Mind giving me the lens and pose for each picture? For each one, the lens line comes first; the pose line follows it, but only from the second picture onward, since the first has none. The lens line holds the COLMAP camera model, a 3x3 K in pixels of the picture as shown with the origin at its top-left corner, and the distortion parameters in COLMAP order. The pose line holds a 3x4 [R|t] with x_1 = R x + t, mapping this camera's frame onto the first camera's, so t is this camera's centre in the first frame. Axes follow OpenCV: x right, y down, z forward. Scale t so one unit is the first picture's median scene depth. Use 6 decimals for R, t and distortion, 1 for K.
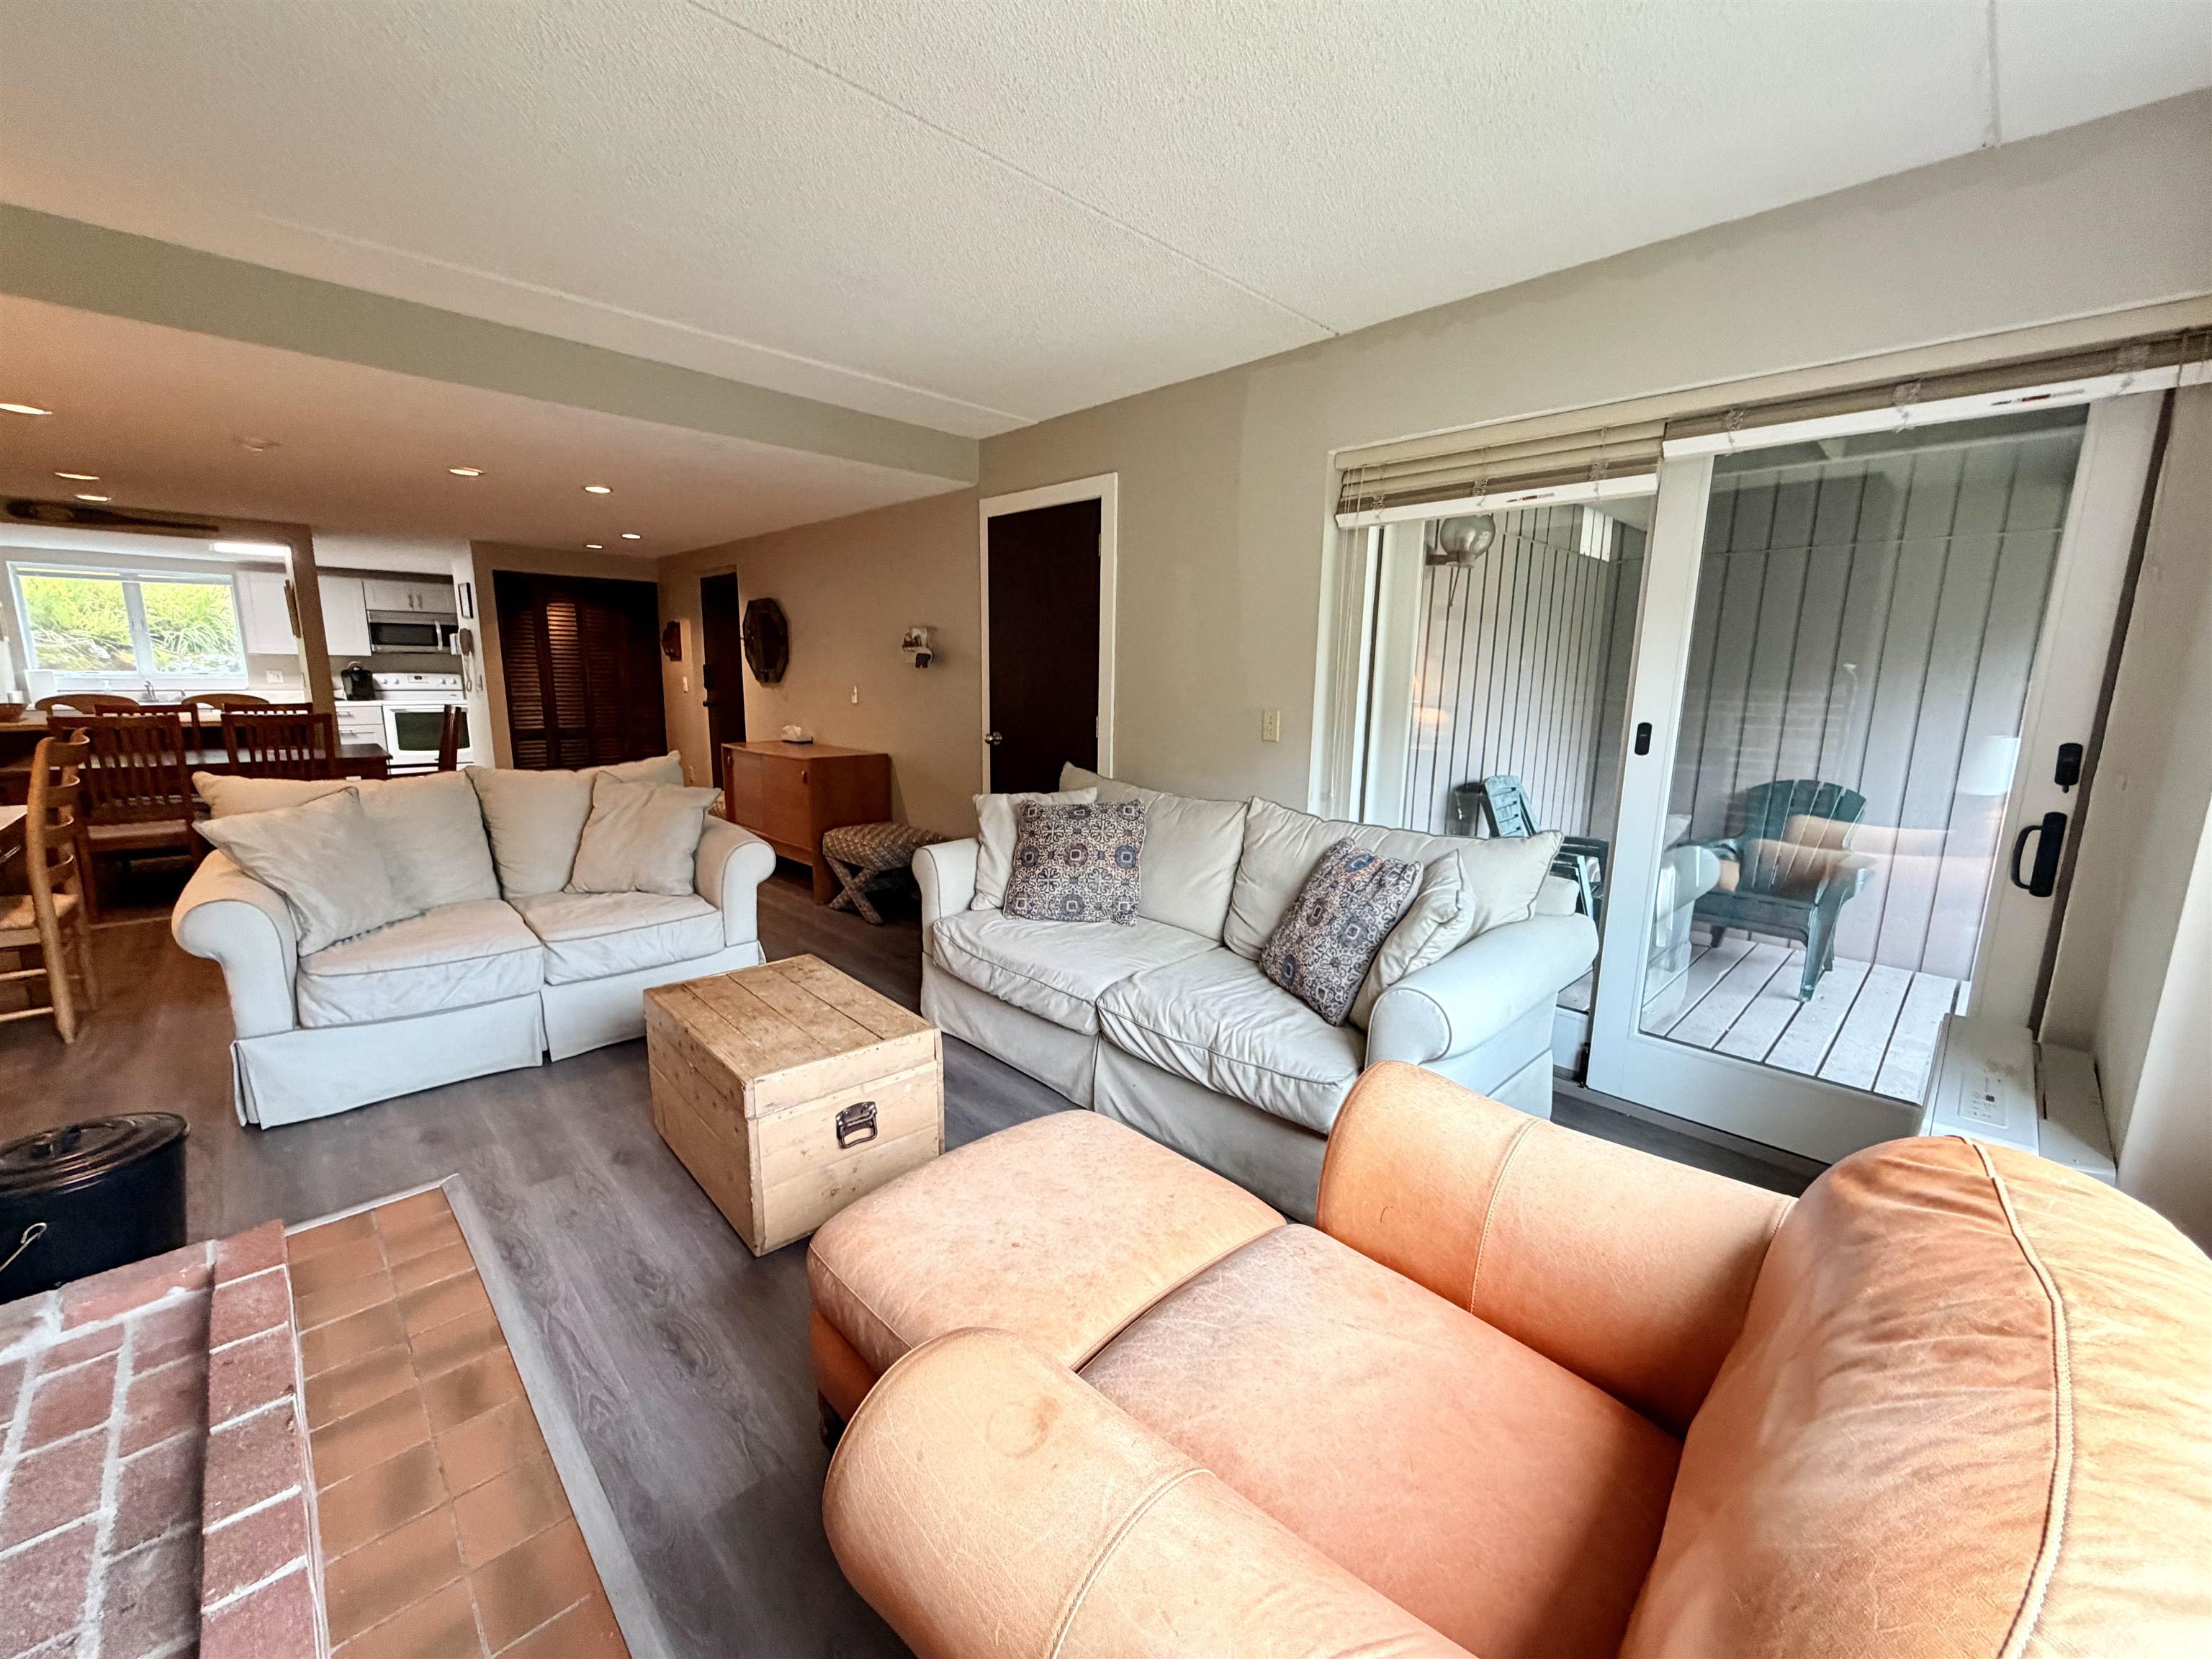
lens RADIAL K [[882.1, 0, 1101.3], [0, 882.1, 830.7], [0, 0, 1]] dist [-0.000616, 0.000291]
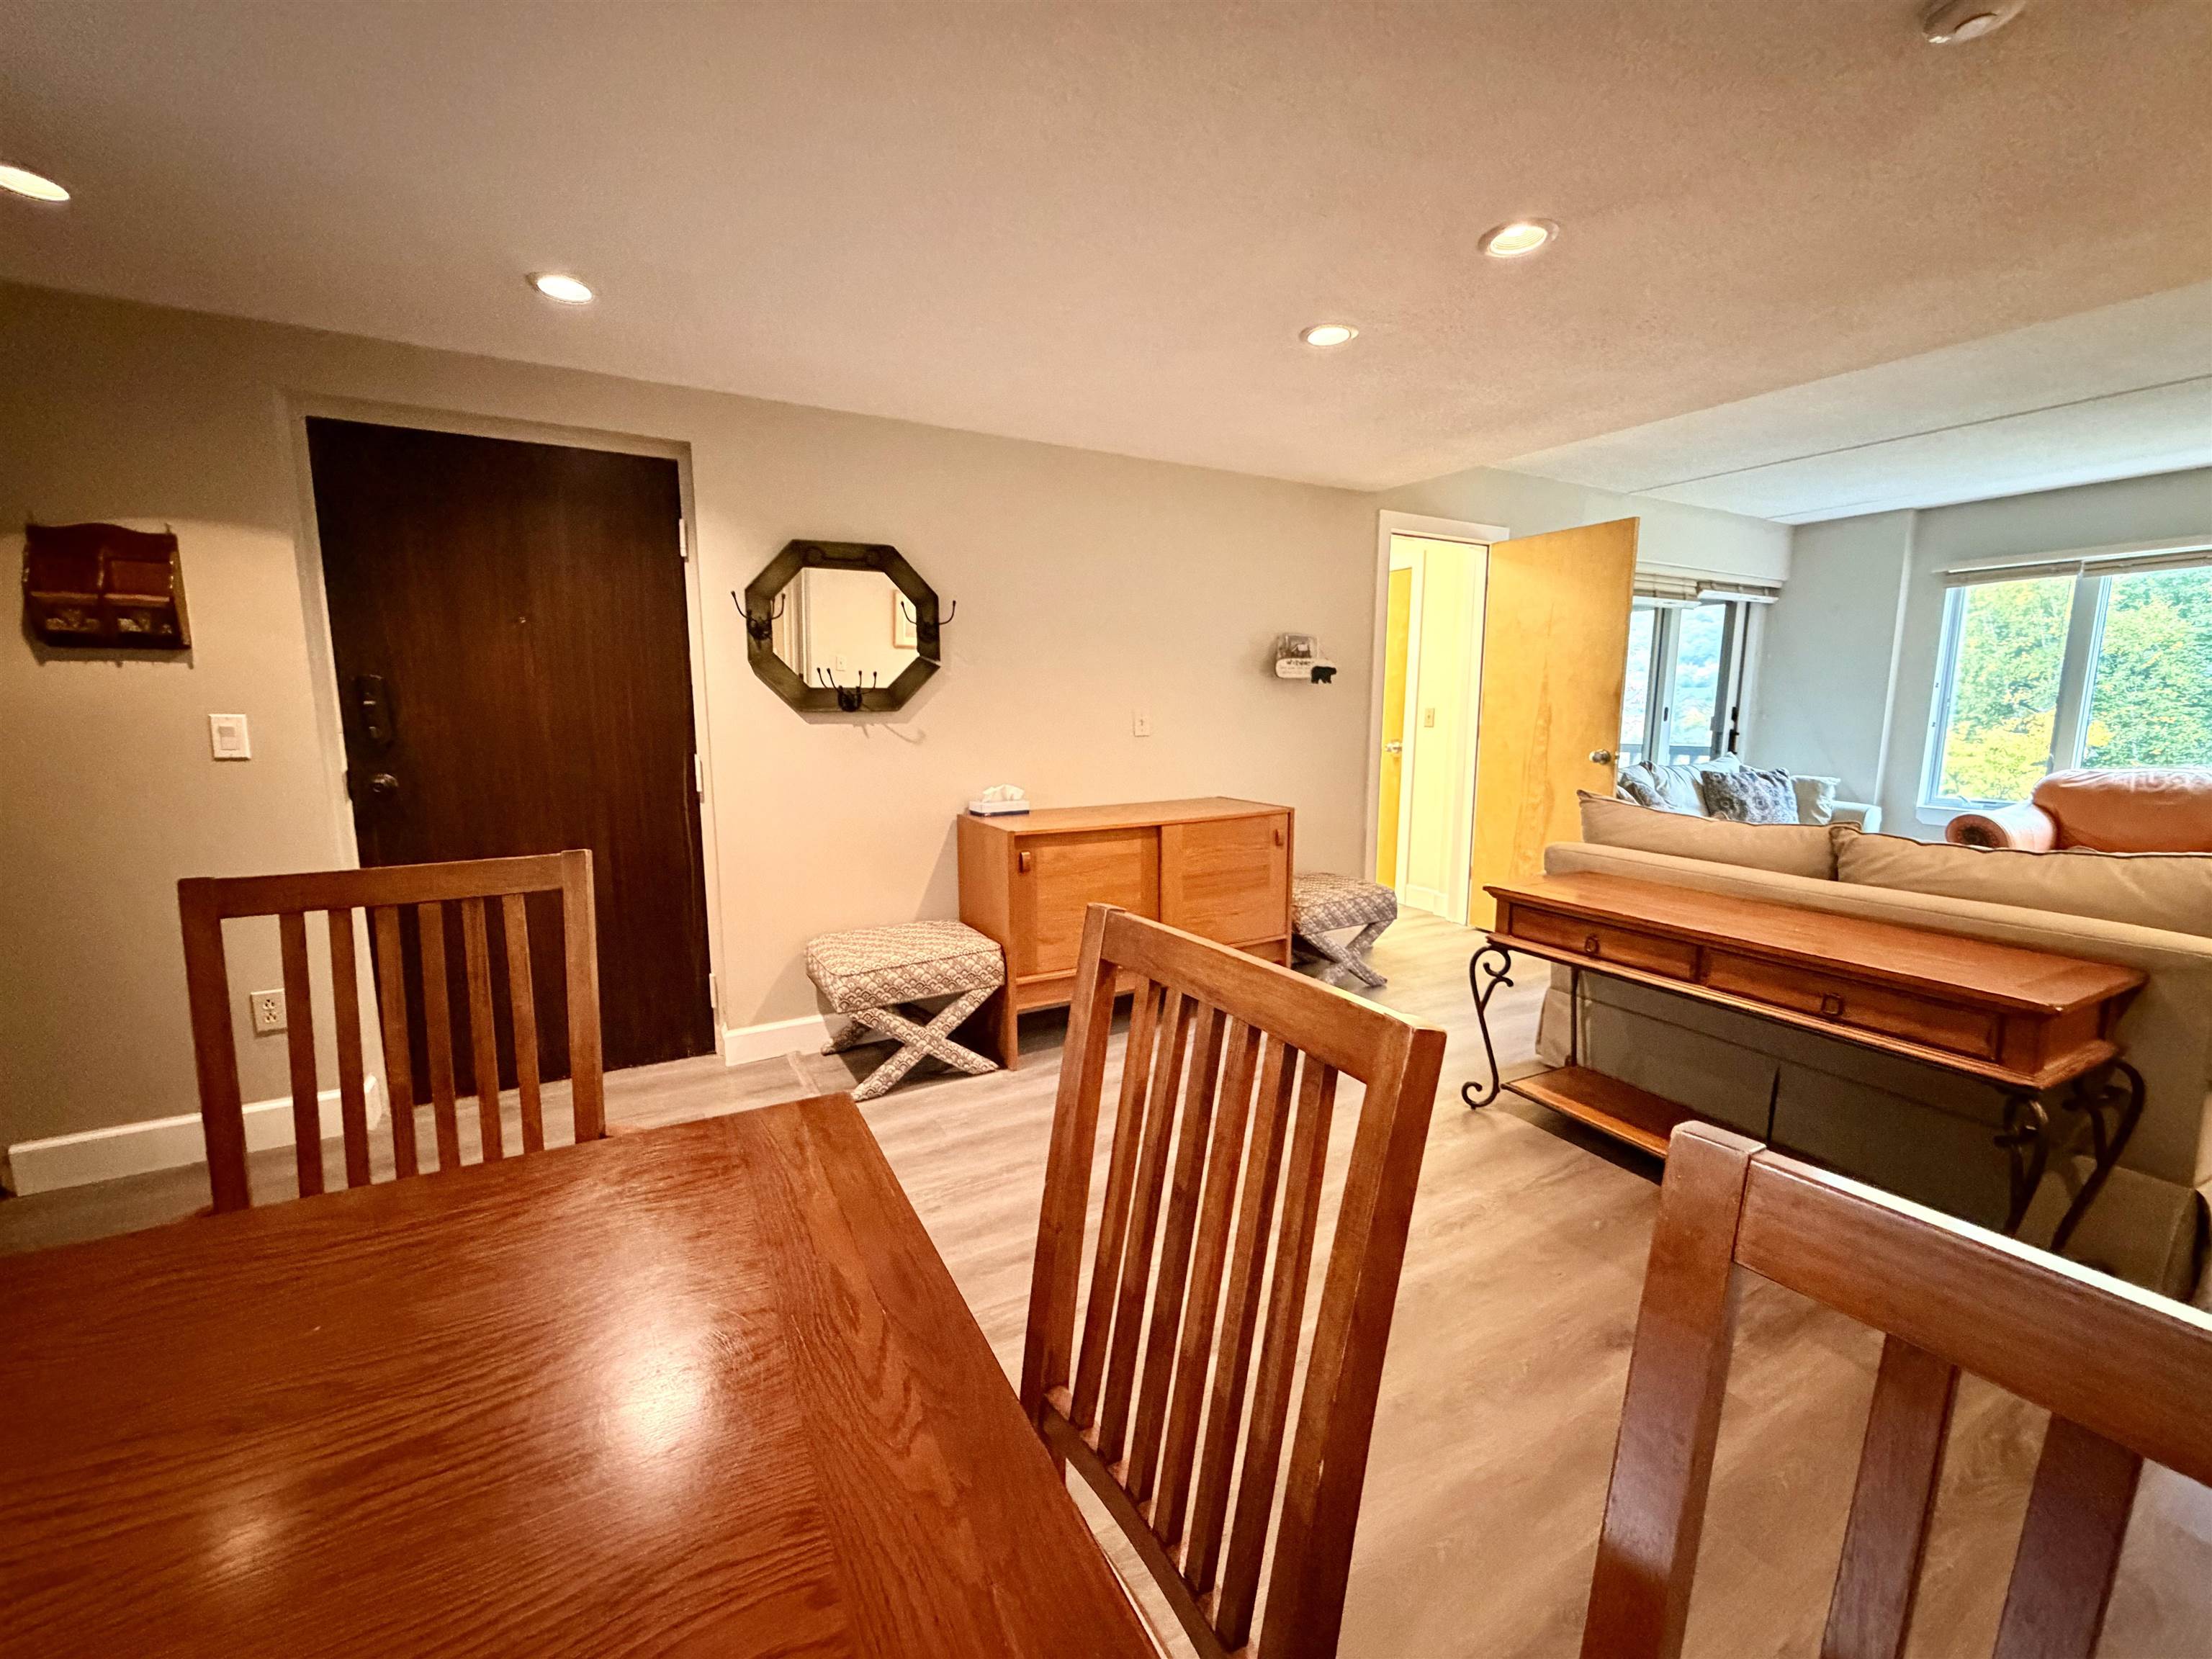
lens RADIAL K [[882.1, 0, 1101.3], [0, 882.1, 830.7], [0, 0, 1]] dist [-0.000616, 0.000291]
pose [[0.263621, -0.157225, 0.951727, -0.820334], [0.177757, 0.977649, 0.112270, -0.133440], [-0.948107, 0.139580, 0.285677, 0.732542]]
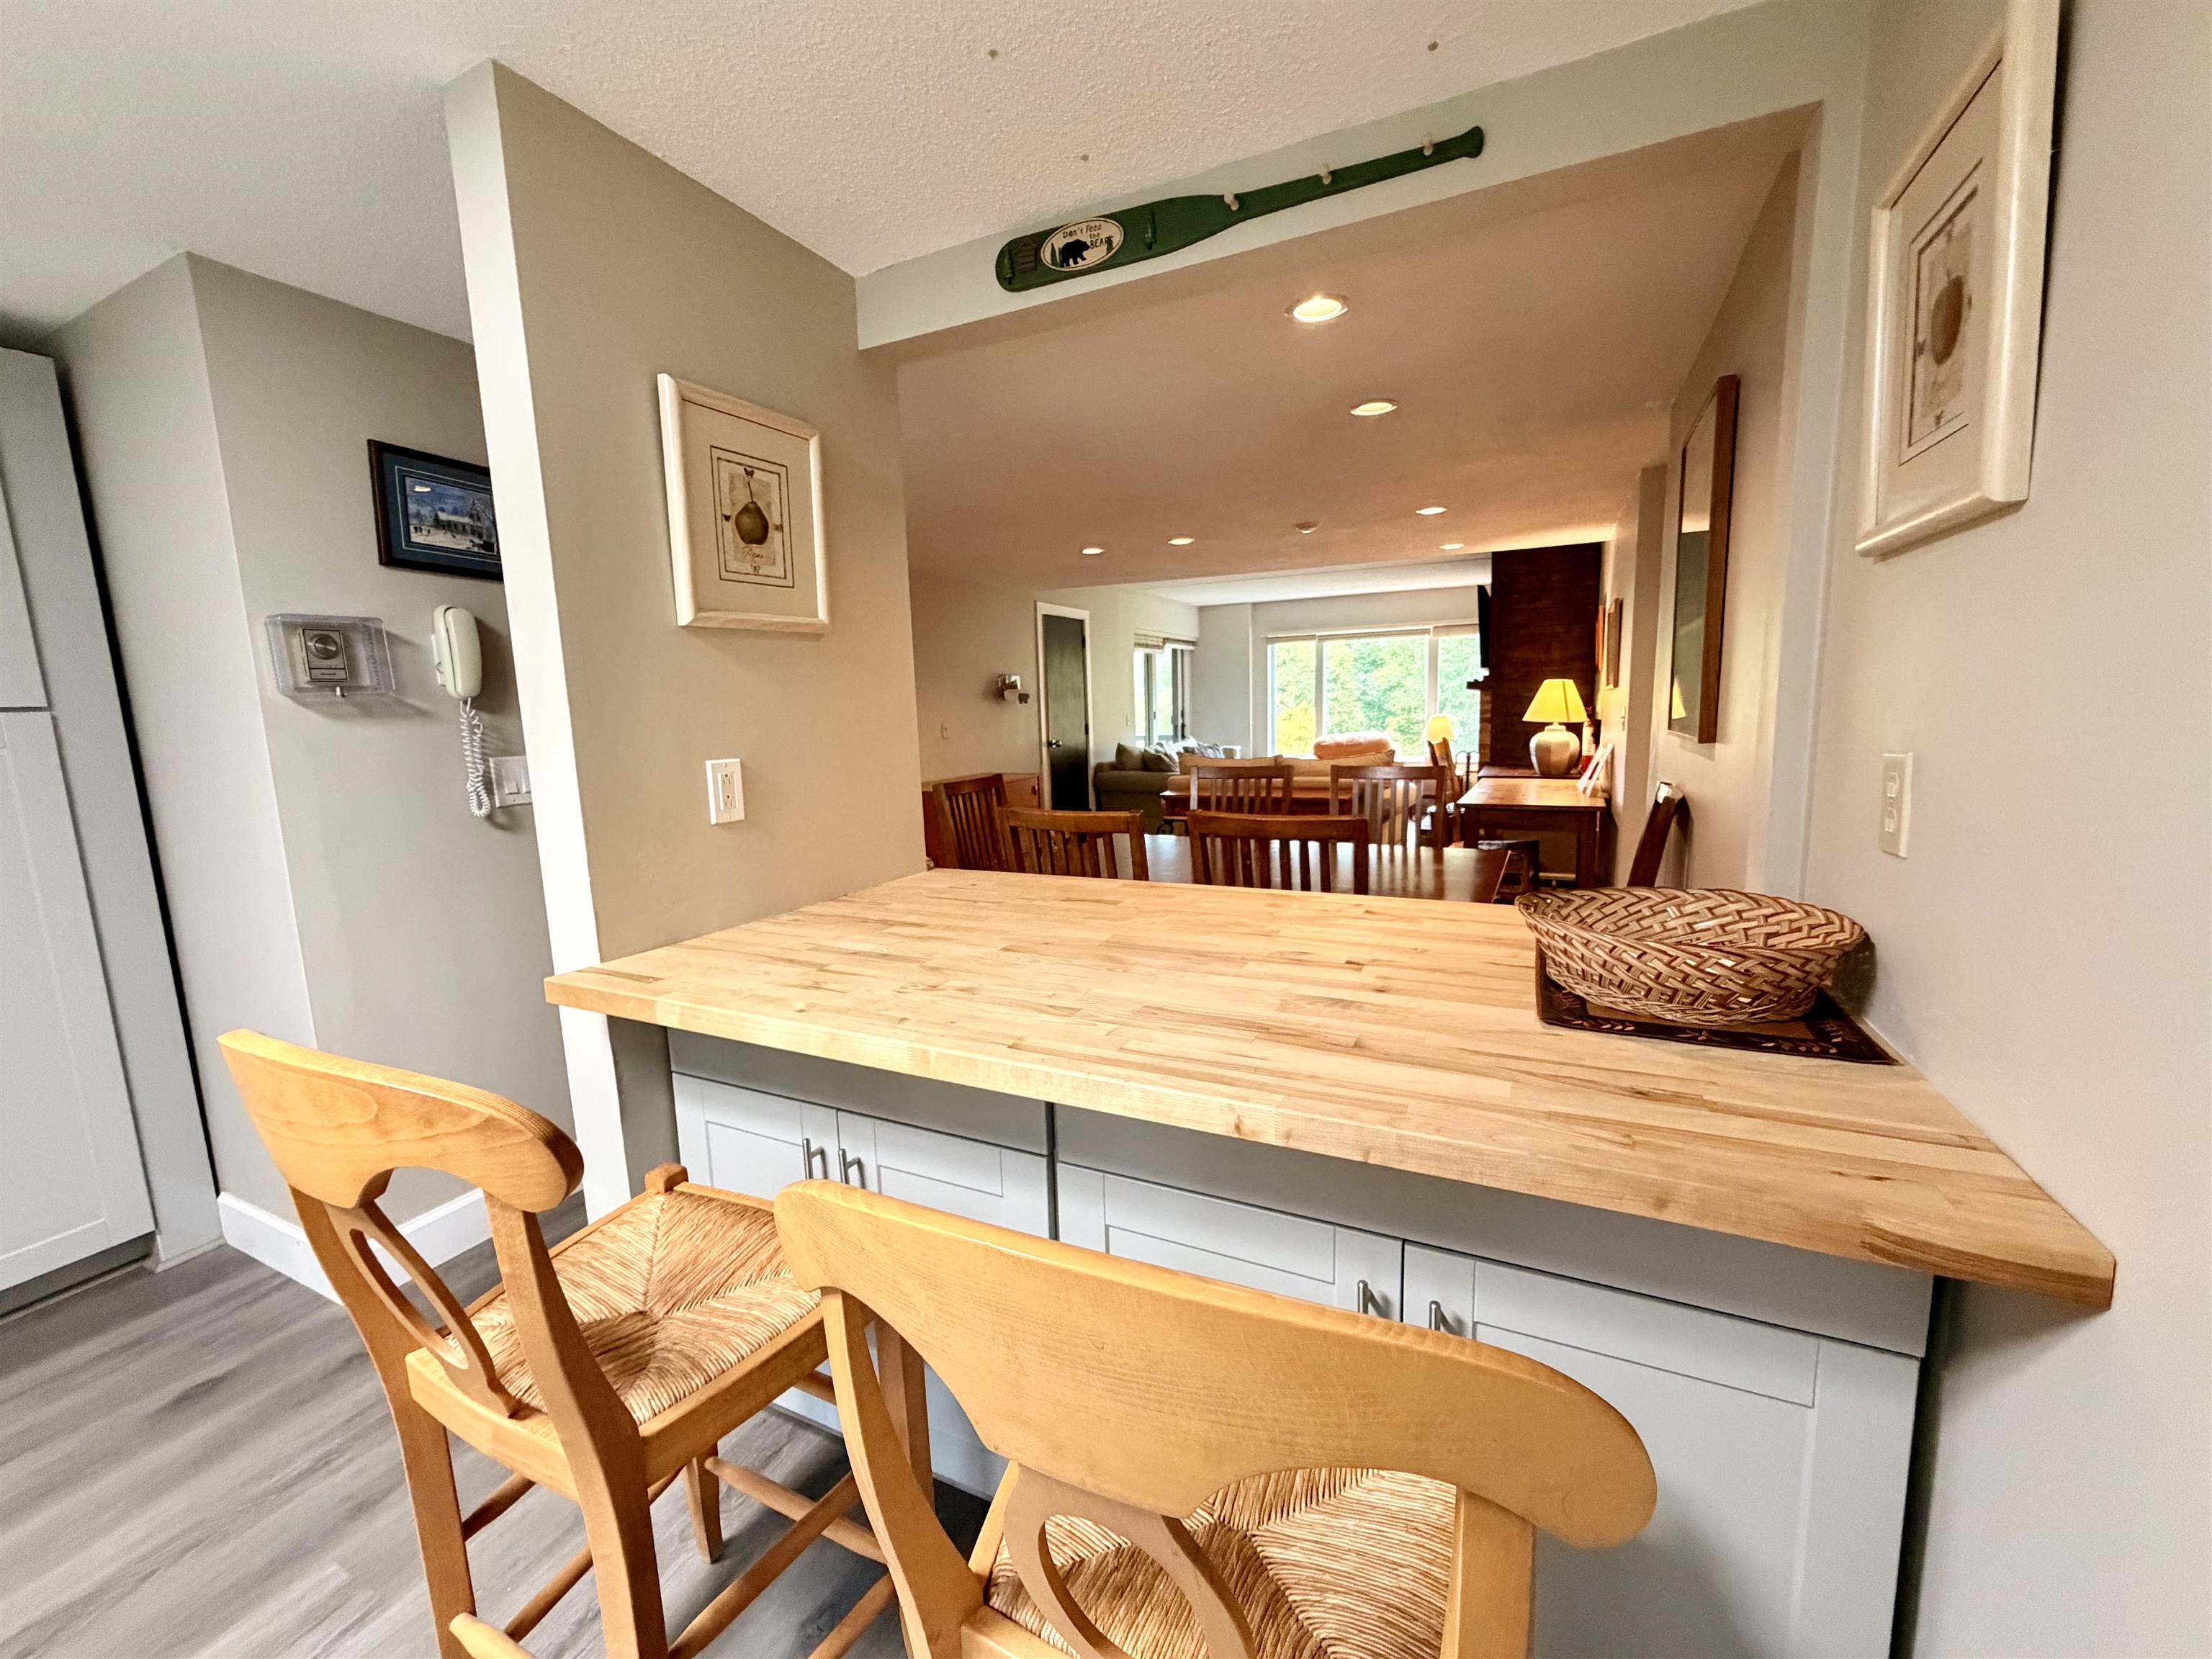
lens RADIAL K [[882.1, 0, 1101.3], [0, 882.1, 830.7], [0, 0, 1]] dist [-0.000616, 0.000291]
pose [[-0.334561, -0.140055, 0.931908, -1.224301], [0.193020, 0.957745, 0.213234, -0.201584], [-0.922395, 0.251217, -0.293391, 1.021226]]
